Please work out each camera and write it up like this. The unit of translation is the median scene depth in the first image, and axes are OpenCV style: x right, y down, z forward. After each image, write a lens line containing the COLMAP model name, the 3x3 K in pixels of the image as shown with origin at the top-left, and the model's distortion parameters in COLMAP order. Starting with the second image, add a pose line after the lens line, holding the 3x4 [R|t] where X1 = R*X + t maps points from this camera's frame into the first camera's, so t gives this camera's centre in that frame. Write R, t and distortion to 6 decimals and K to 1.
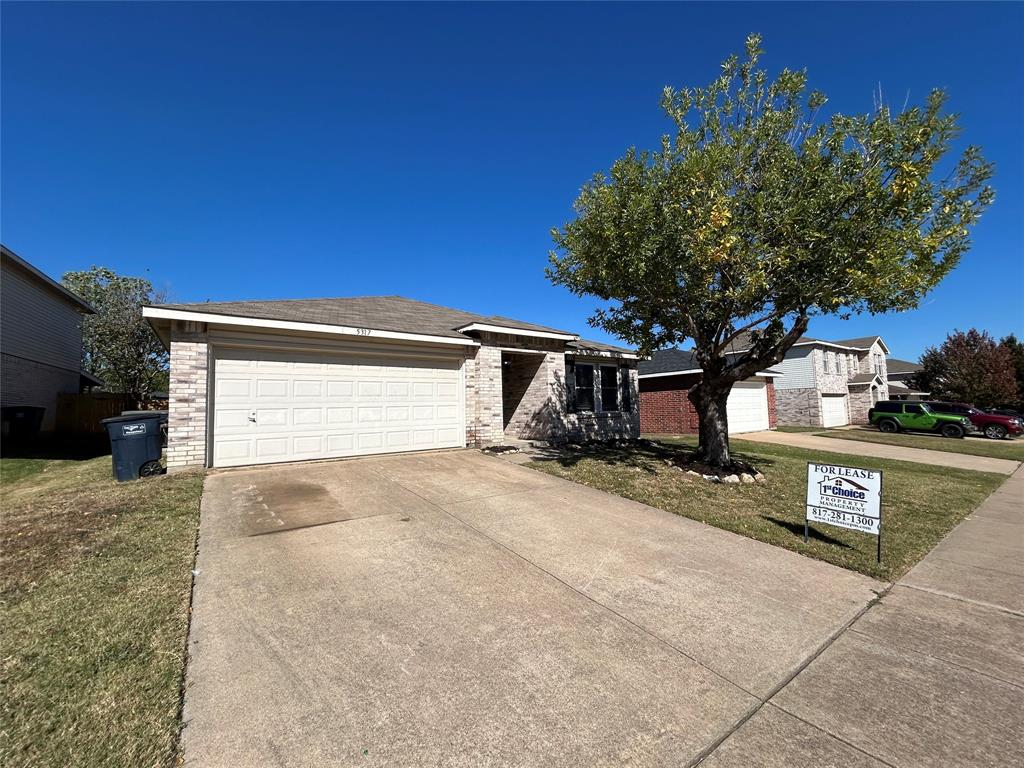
lens RADIAL K [[413.1, 0, 511.7], [0, 413.1, 380.4], [0, 0, 1]] dist [0.001356, 0.000290]
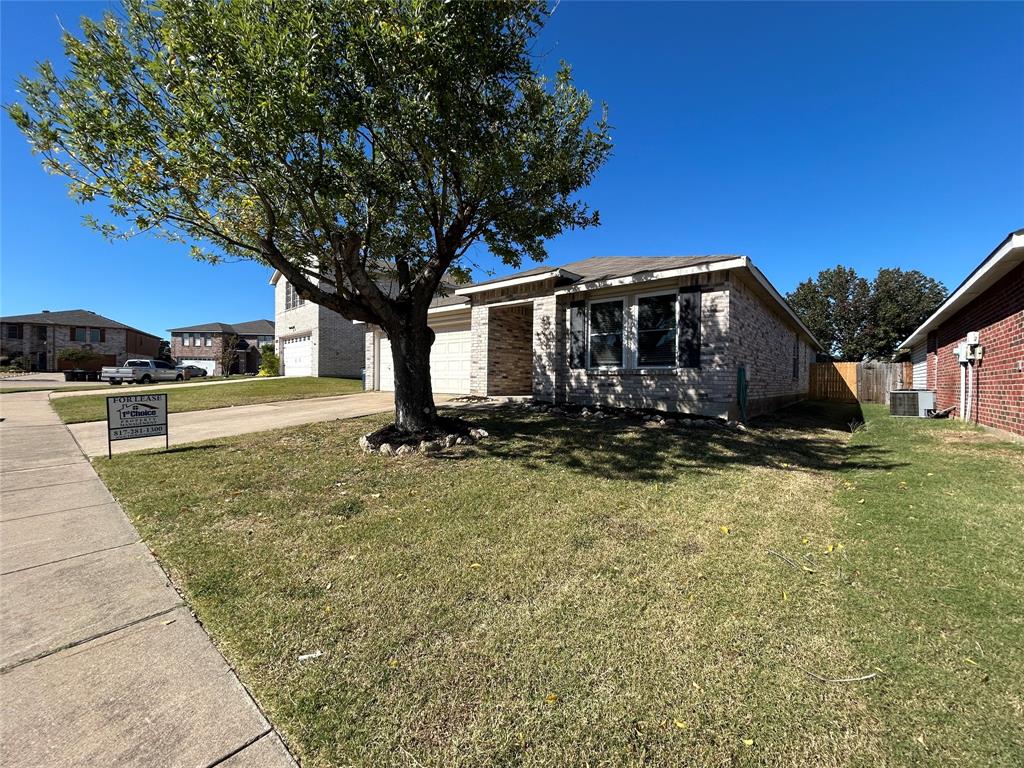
lens RADIAL K [[413.1, 0, 510.7], [0, 413.1, 384.4], [0, 0, 1]] dist [0.001356, 0.000290]
pose [[0.240457, 0.040764, -0.969803, 1.050944], [0.056401, 0.996843, 0.055885, 0.070083], [0.969020, -0.068136, 0.237399, 0.815743]]
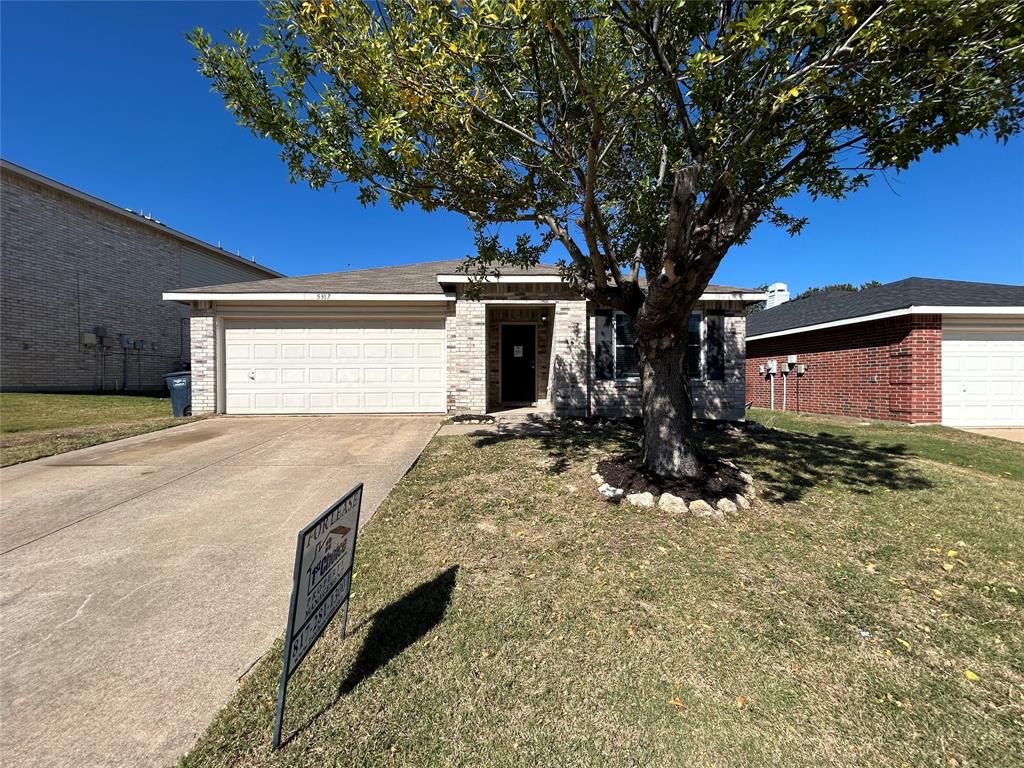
lens RADIAL K [[413.1, 0, 515.2], [0, 413.1, 381.5], [0, 0, 1]] dist [0.001356, 0.000290]
pose [[0.816544, 0.025355, -0.576725, 0.535614], [0.025078, 0.996534, 0.079318, 0.021775], [0.576738, -0.079229, 0.813078, 0.340135]]
